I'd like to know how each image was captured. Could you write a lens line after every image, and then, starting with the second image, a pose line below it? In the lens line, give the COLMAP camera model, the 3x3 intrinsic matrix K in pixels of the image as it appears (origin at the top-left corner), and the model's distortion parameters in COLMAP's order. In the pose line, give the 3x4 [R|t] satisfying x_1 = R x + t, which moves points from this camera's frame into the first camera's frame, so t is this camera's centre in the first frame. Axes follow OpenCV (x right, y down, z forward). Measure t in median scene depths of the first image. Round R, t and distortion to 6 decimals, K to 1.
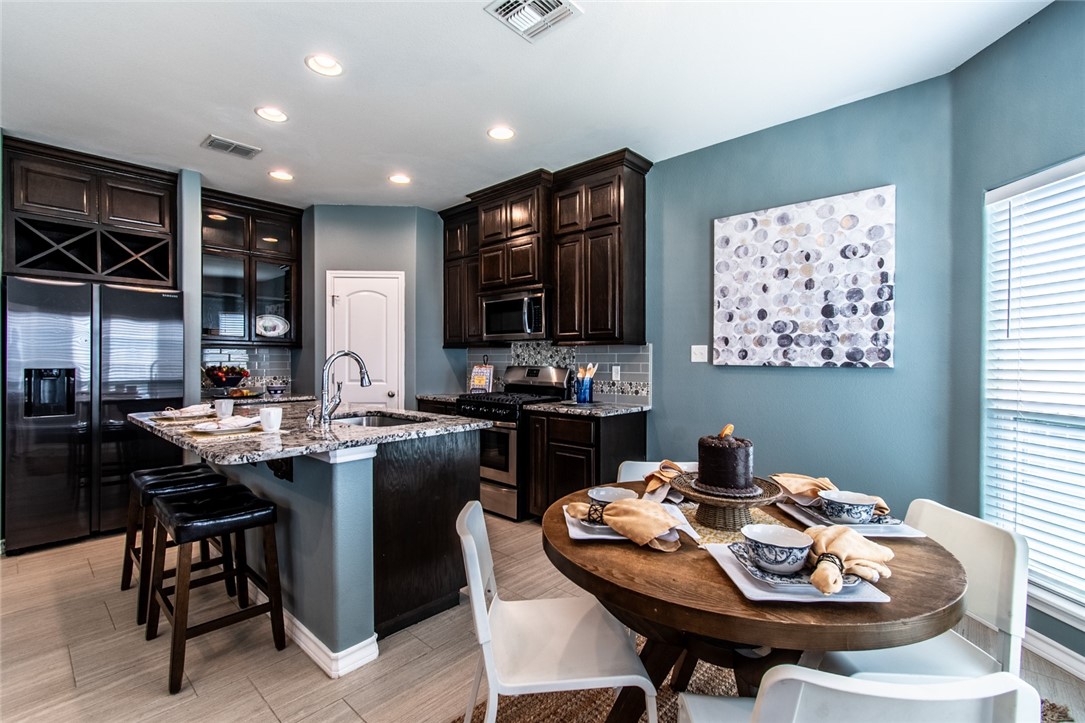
lens RADIAL K [[483.3, 0, 537.8], [0, 483.3, 359.6], [0, 0, 1]] dist [0.003161, -0.000969]
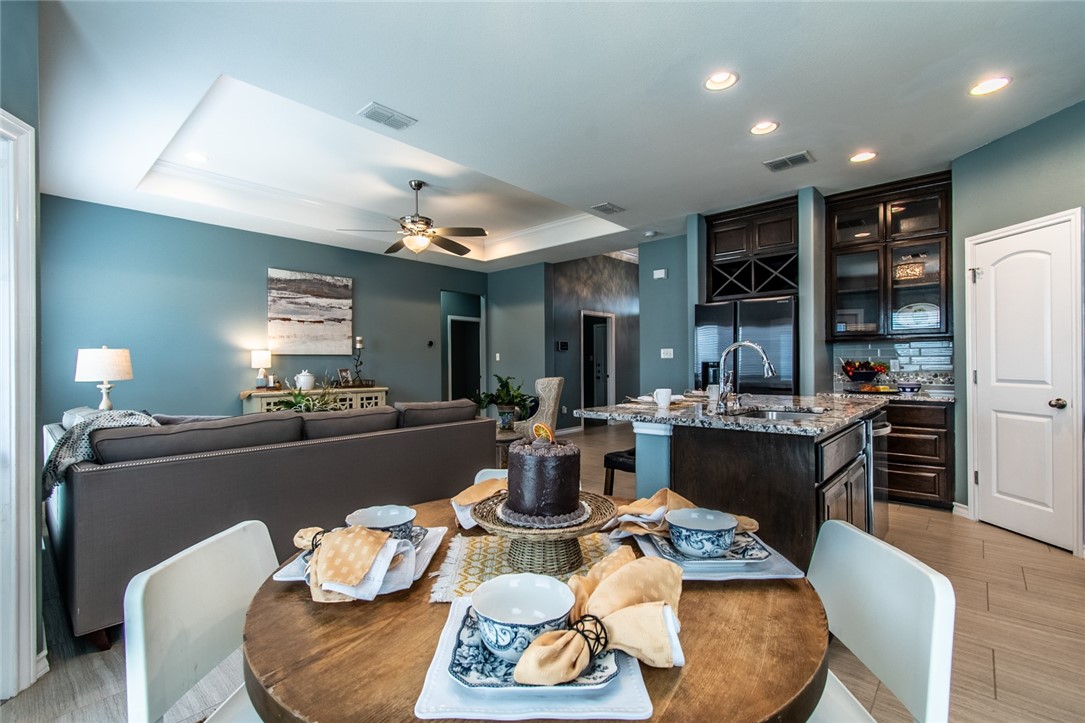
lens RADIAL K [[483.3, 0, 537.9], [0, 483.3, 362.0], [0, 0, 1]] dist [0.003161, -0.000969]
pose [[0.007893, -0.001750, -0.999967, 0.500046], [0.005607, 0.999983, -0.001706, 0.019421], [0.999953, -0.005594, 0.007903, 0.443245]]
